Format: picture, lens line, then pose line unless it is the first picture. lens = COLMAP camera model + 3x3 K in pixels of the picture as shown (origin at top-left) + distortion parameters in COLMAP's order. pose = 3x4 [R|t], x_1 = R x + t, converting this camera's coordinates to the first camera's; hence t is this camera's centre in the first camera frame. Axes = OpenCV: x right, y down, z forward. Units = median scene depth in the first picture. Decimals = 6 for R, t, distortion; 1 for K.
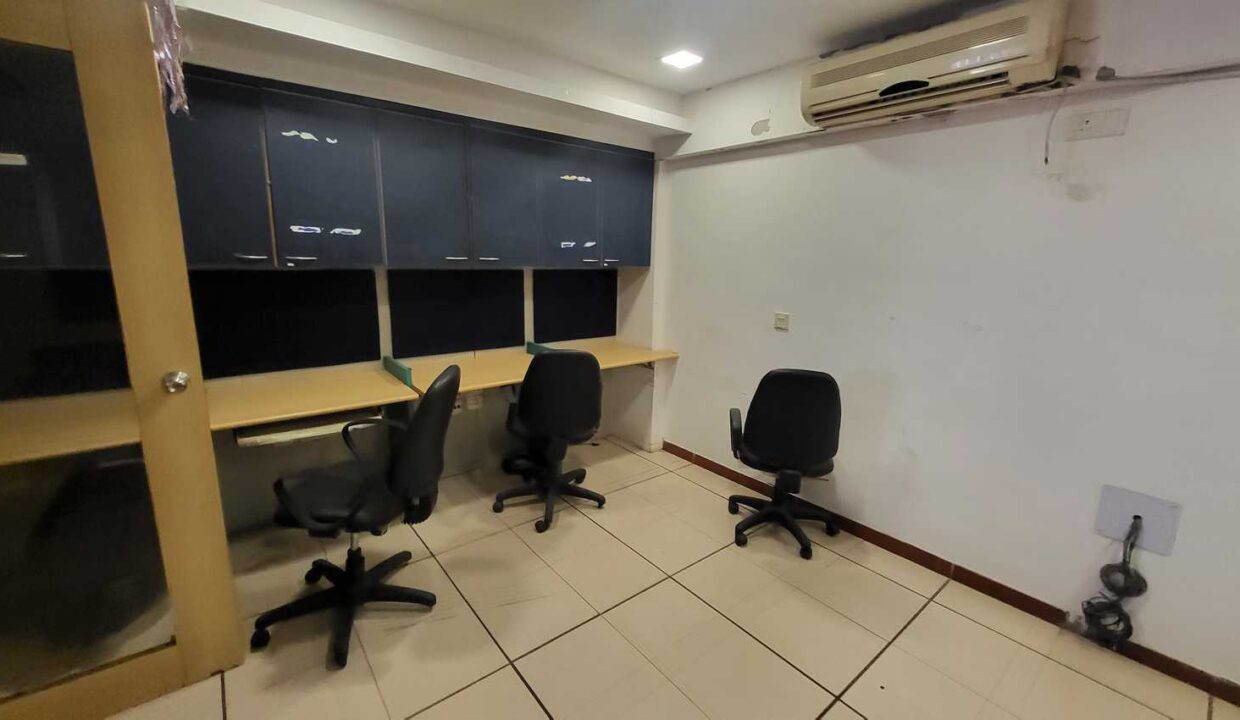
lens RADIAL K [[499.6, 0, 619.5], [0, 499.6, 356.7], [0, 0, 1]] dist [-0.003246, -0.000645]
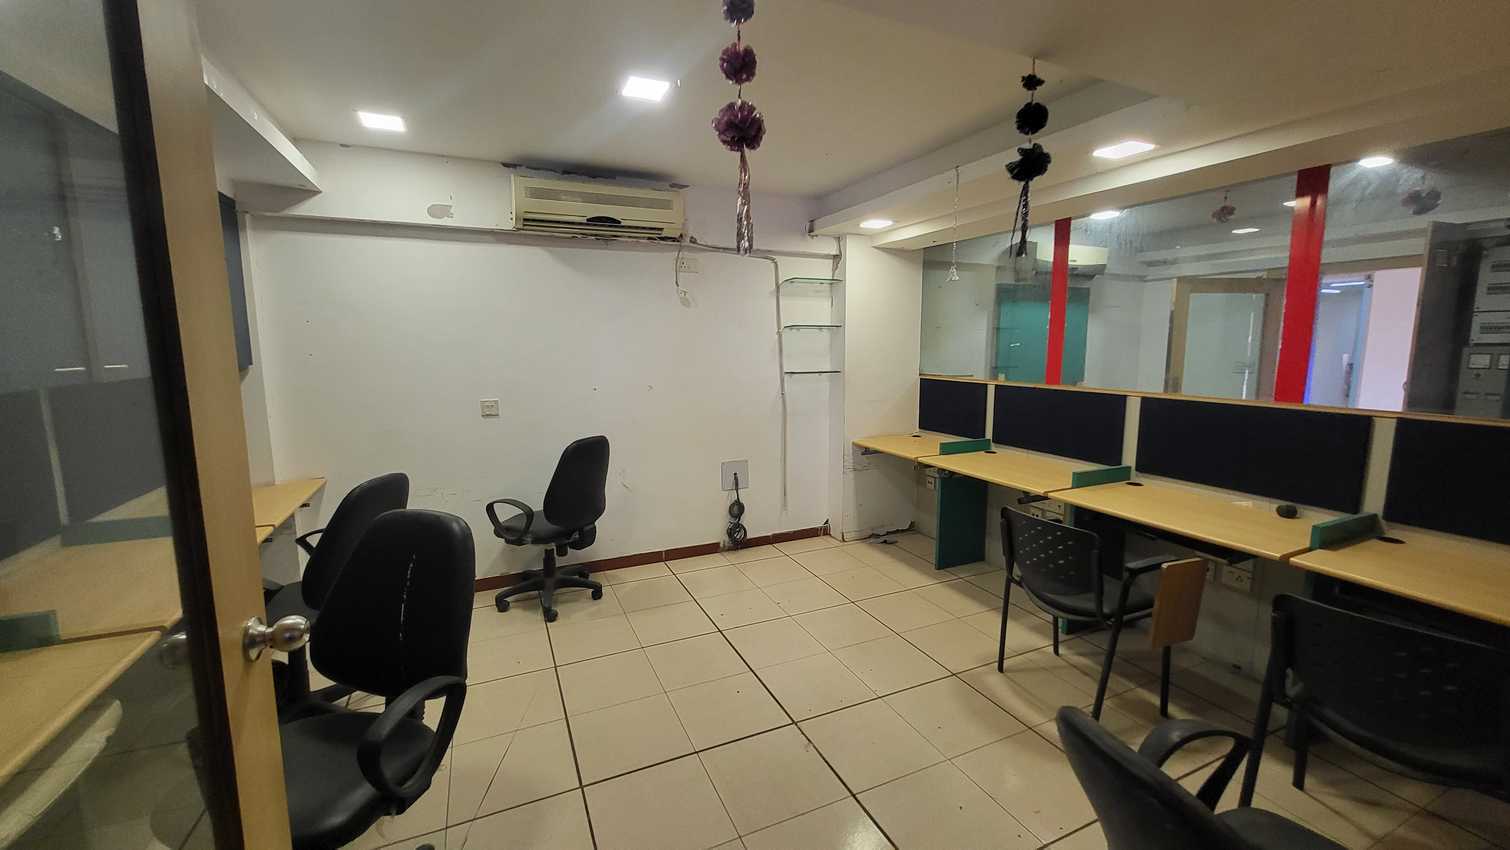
lens RADIAL K [[595.7, 0, 756.9], [0, 595.7, 424.1], [0, 0, 1]] dist [0.001309, 0.000082]
pose [[0.247442, -0.153533, 0.956661, -0.950028], [0.209516, 0.972483, 0.101880, -0.066443], [-0.945979, 0.175227, 0.272801, 0.238293]]
